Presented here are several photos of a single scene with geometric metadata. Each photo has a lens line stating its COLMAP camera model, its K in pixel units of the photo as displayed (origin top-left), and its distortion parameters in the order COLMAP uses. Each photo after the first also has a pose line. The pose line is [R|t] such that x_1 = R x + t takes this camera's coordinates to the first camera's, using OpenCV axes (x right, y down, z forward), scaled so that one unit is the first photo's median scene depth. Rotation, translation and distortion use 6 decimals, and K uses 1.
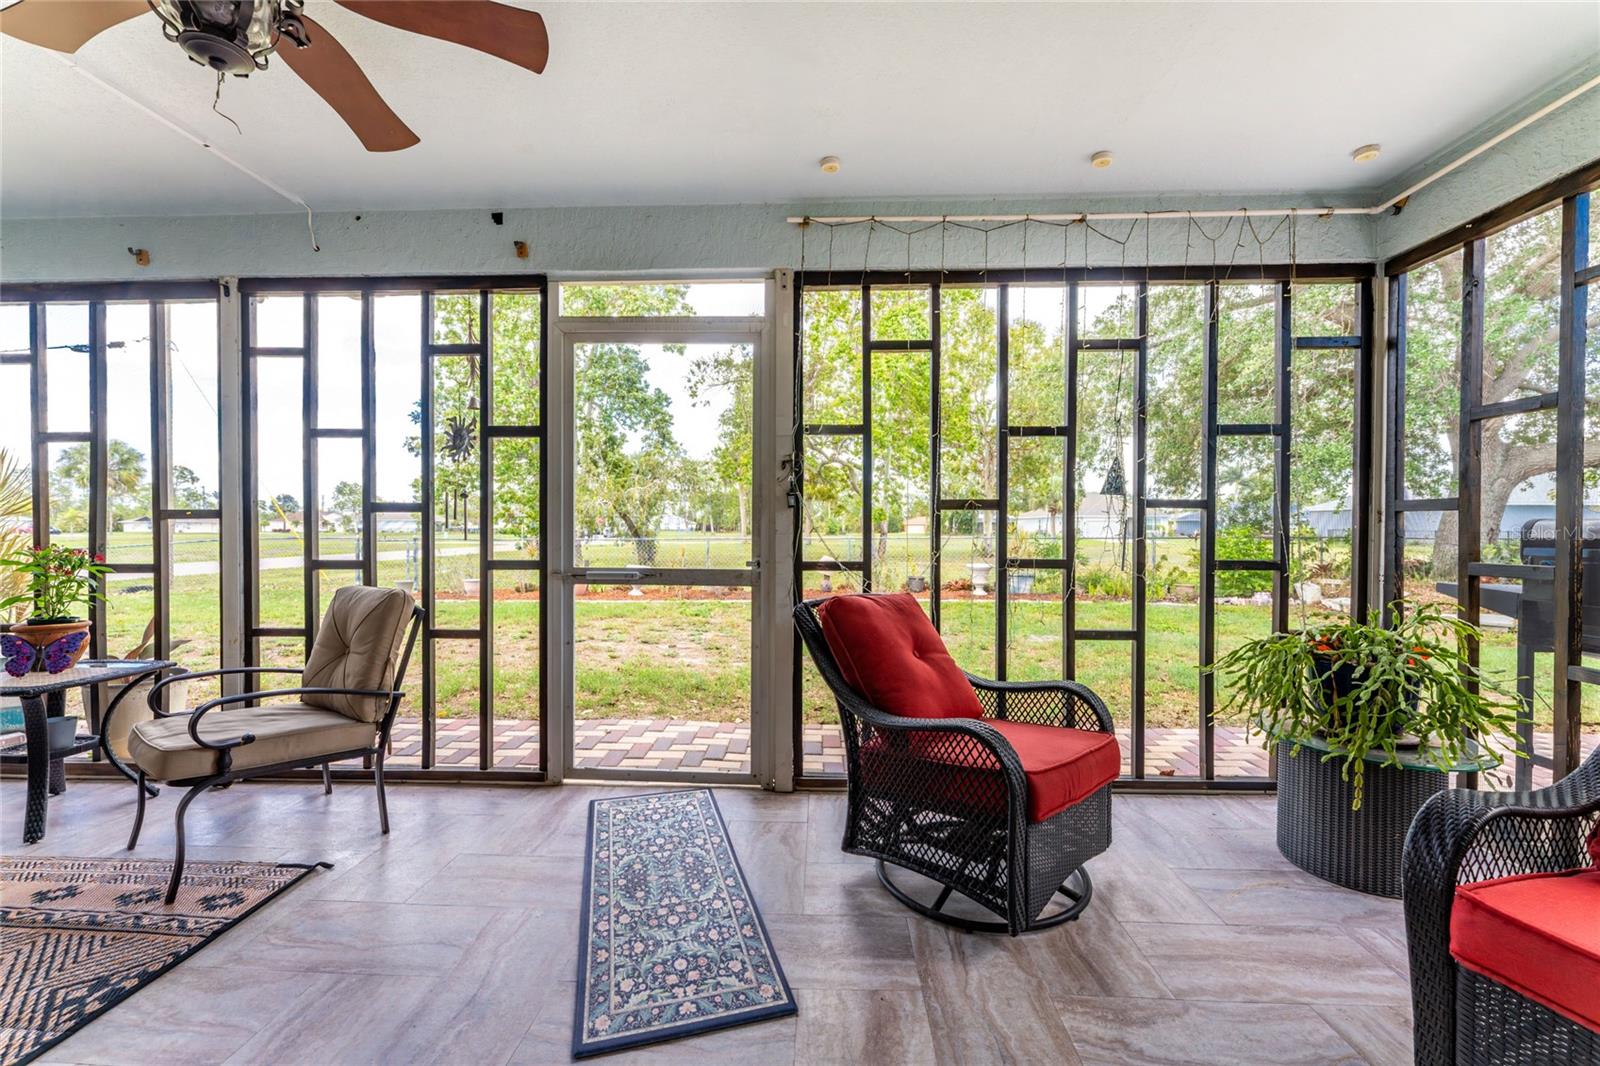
lens RADIAL K [[639.4, 0, 800.0], [0, 639.4, 533.0], [0, 0, 1]] dist [0.000810, 0.000099]
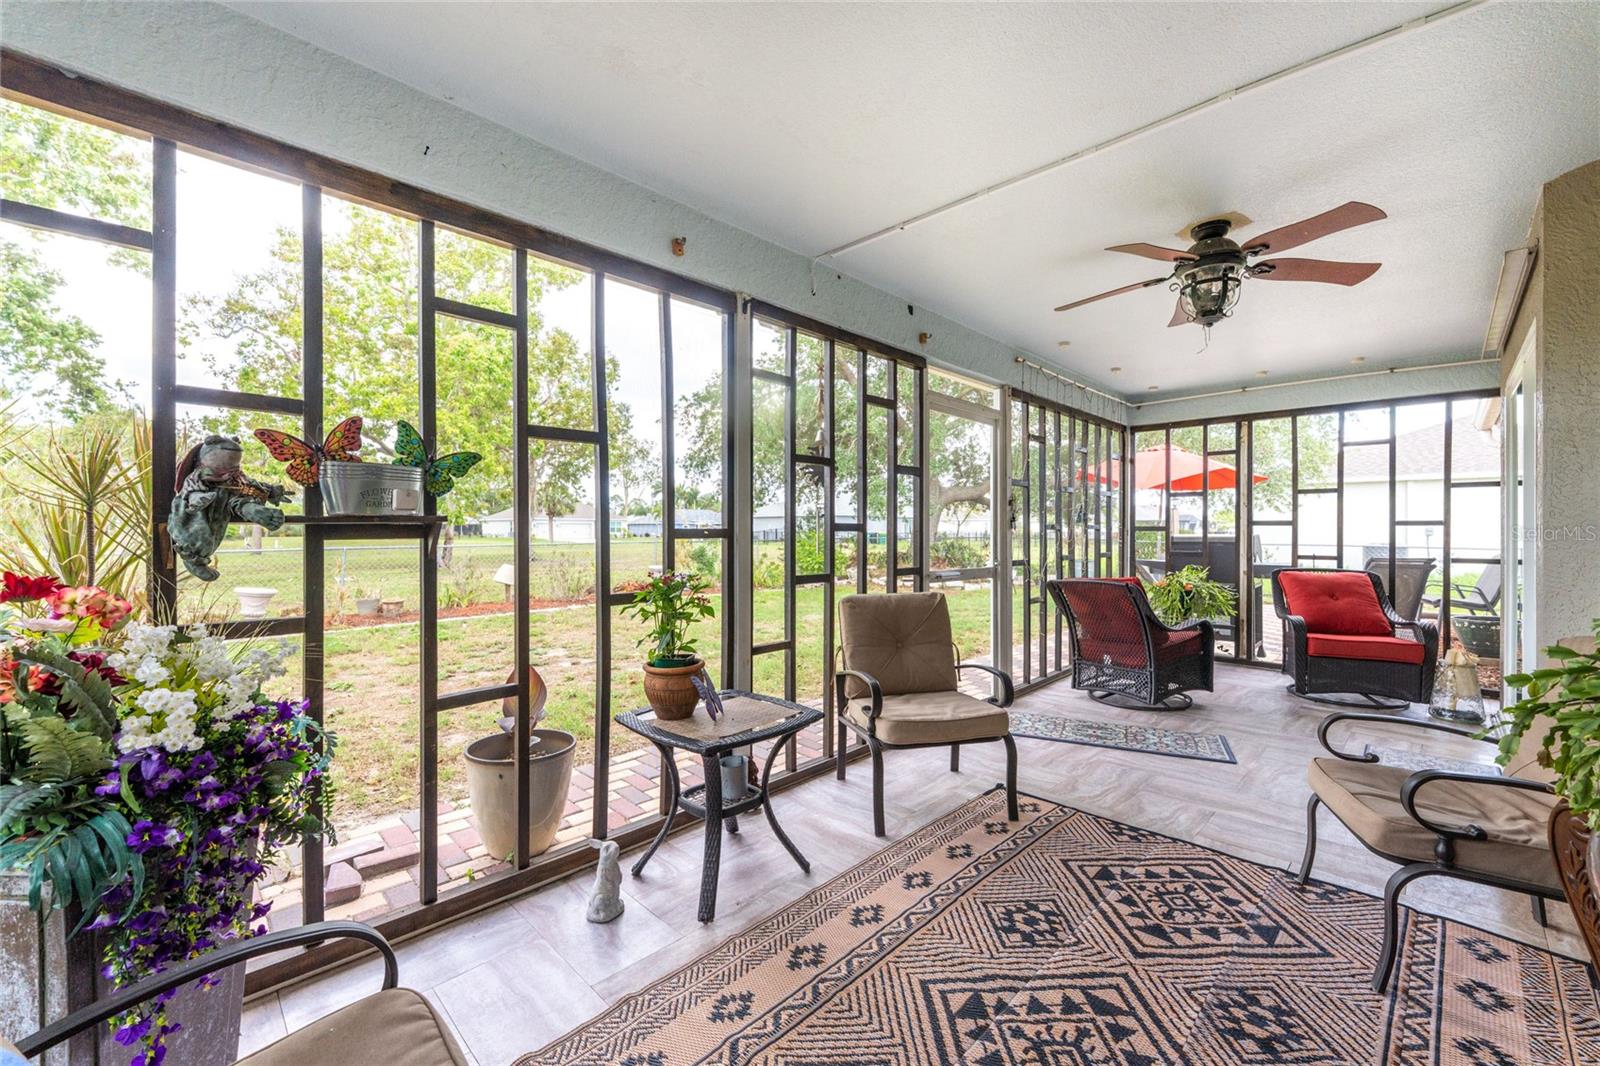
lens RADIAL K [[639.4, 0, 800.0], [0, 639.4, 533.0], [0, 0, 1]] dist [0.000810, 0.000099]
pose [[0.674167, -0.004924, 0.738562, -1.563223], [0.007728, 0.999970, -0.000388, -0.026634], [-0.738538, 0.005969, 0.674185, 0.264276]]
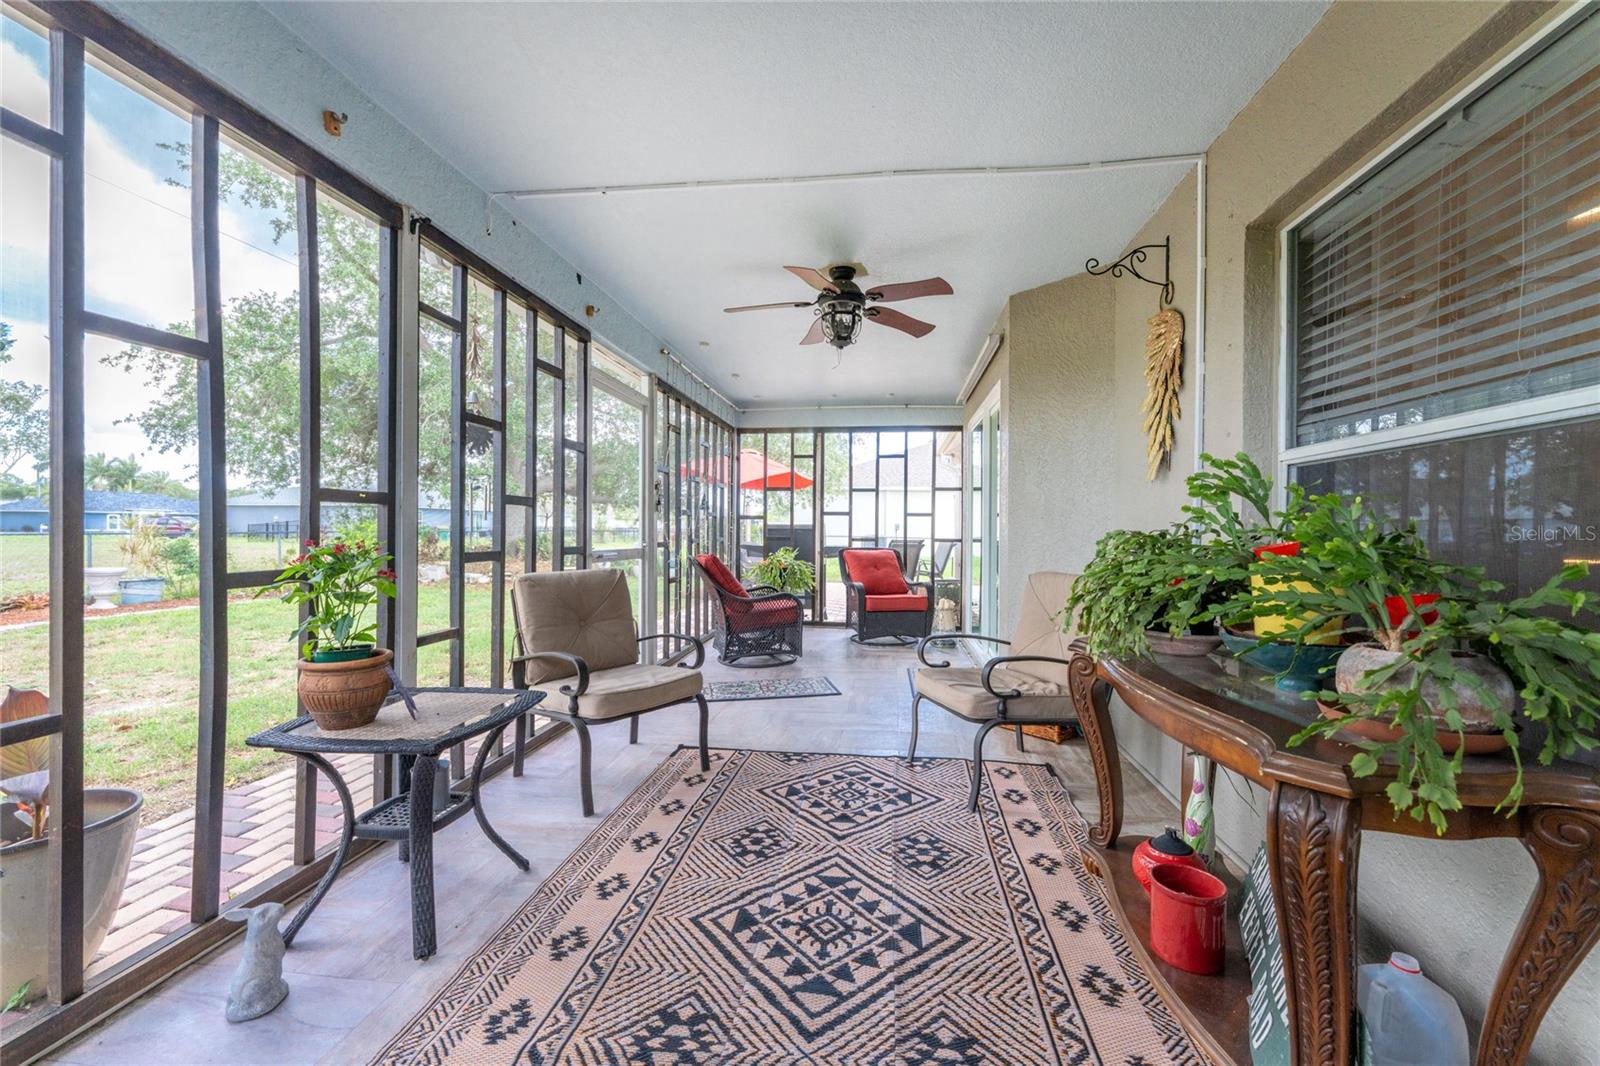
lens RADIAL K [[639.4, 0, 800.0], [0, 639.4, 533.0], [0, 0, 1]] dist [0.000810, 0.000099]
pose [[0.088219, -0.006822, 0.996078, -1.662212], [0.001561, 0.999976, 0.006711, 0.010661], [-0.996100, 0.000963, 0.088227, 0.426686]]
